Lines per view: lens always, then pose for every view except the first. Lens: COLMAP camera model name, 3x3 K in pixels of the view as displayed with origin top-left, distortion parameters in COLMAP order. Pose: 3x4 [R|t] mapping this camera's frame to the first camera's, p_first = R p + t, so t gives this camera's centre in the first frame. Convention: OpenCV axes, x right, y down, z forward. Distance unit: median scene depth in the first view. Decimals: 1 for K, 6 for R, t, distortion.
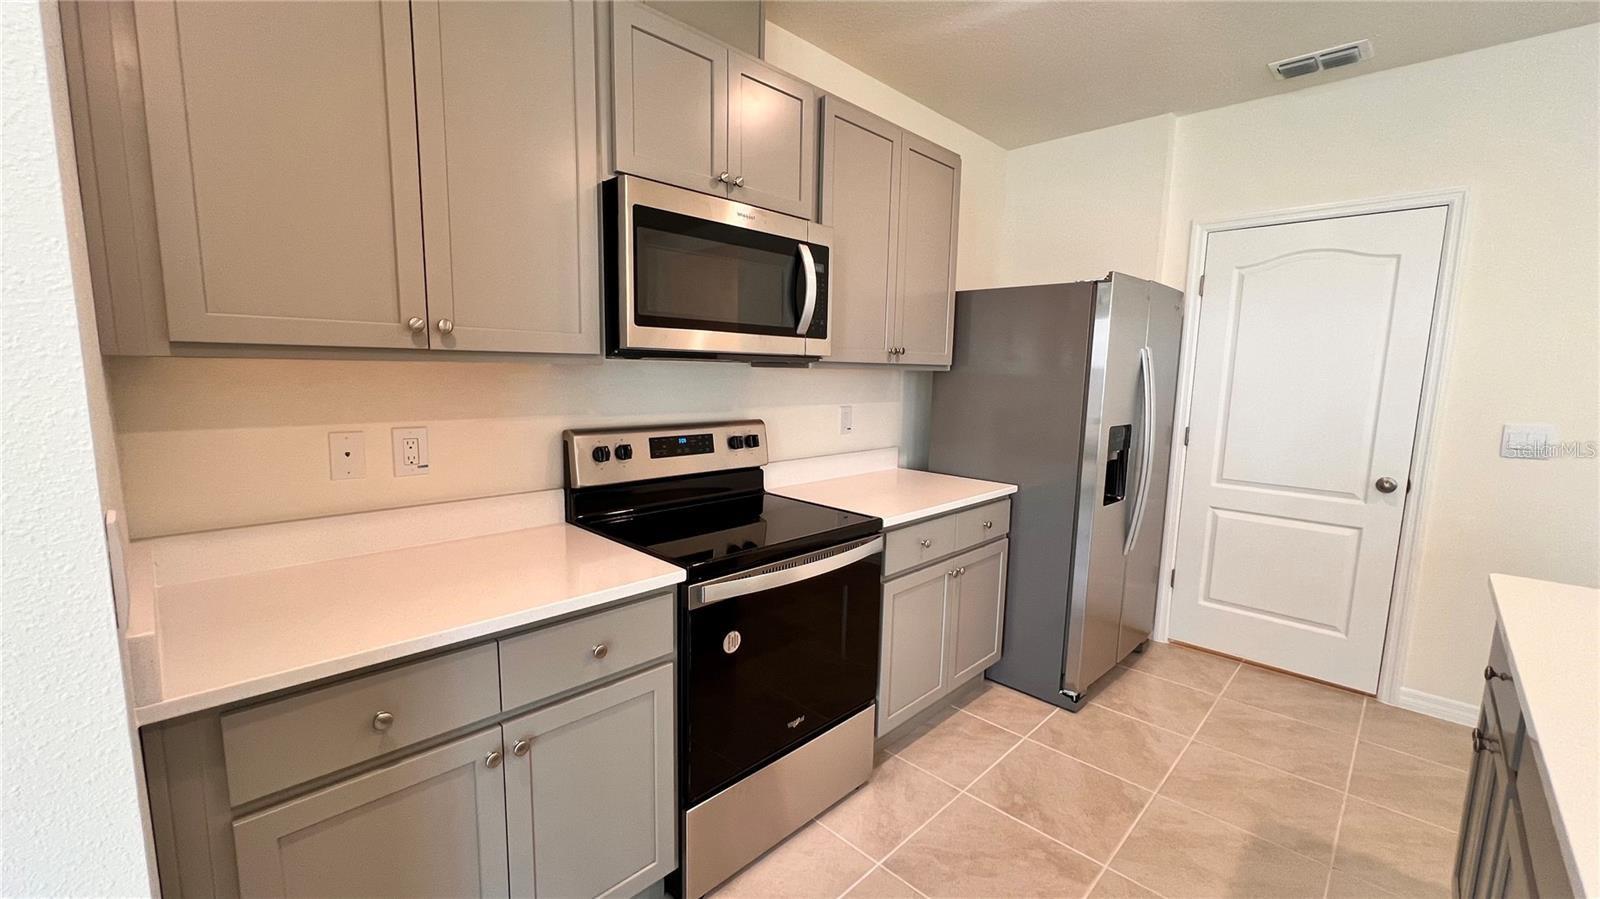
lens RADIAL K [[642.9, 0, 804.6], [0, 642.9, 452.7], [0, 0, 1]] dist [0.003994, -0.000385]
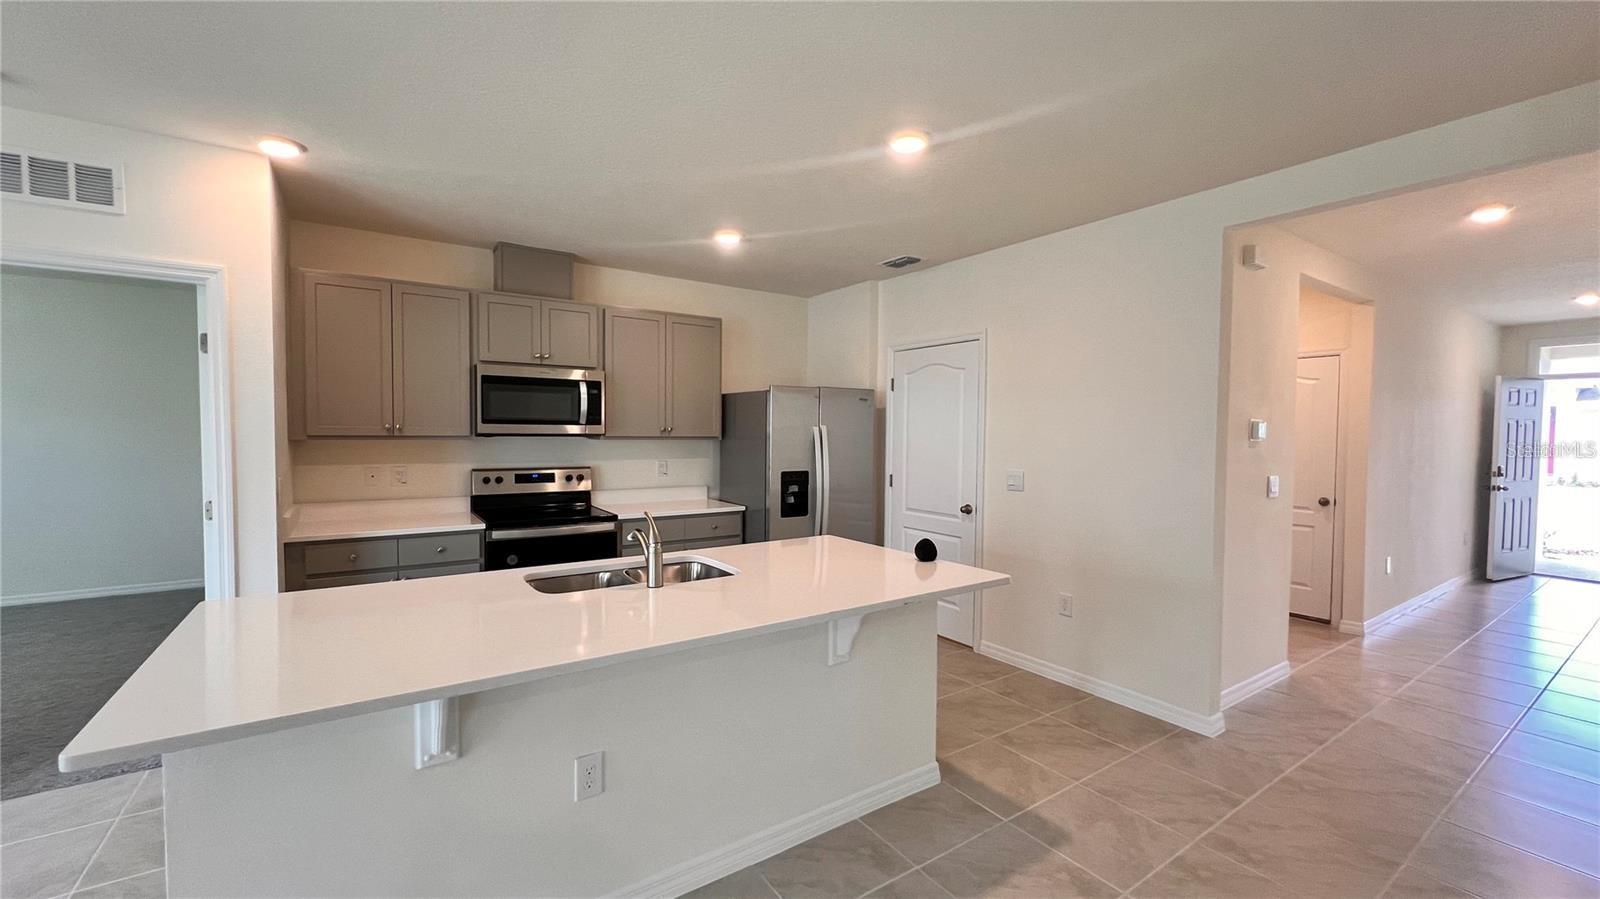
lens RADIAL K [[642.9, 0, 800.5], [0, 642.9, 452.3], [0, 0, 1]] dist [0.003994, -0.000385]
pose [[0.979760, -0.002909, -0.200155, 1.090482], [-0.016950, 0.995098, -0.097433, 0.095670], [0.199457, 0.098854, 0.974908, -0.859495]]
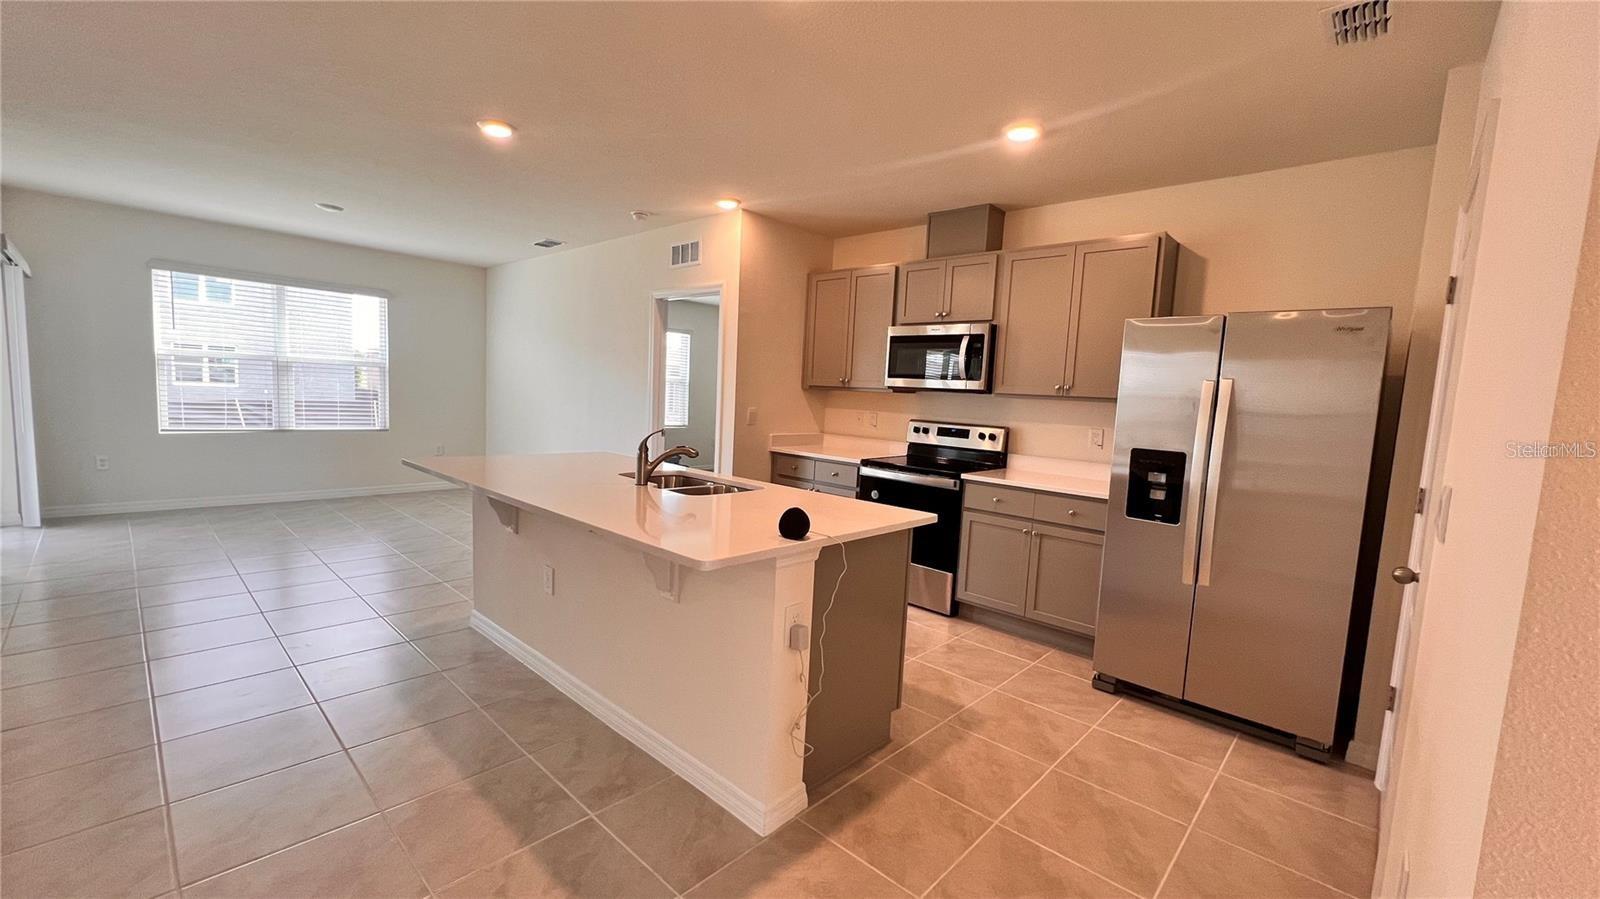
lens RADIAL K [[642.9, 0, 804.5], [0, 642.9, 452.3], [0, 0, 1]] dist [0.003994, -0.000385]
pose [[0.027614, 0.077650, -0.996598, 2.023712], [-0.178128, 0.981404, 0.071530, -0.012679], [0.983620, 0.175547, 0.040932, 0.463364]]
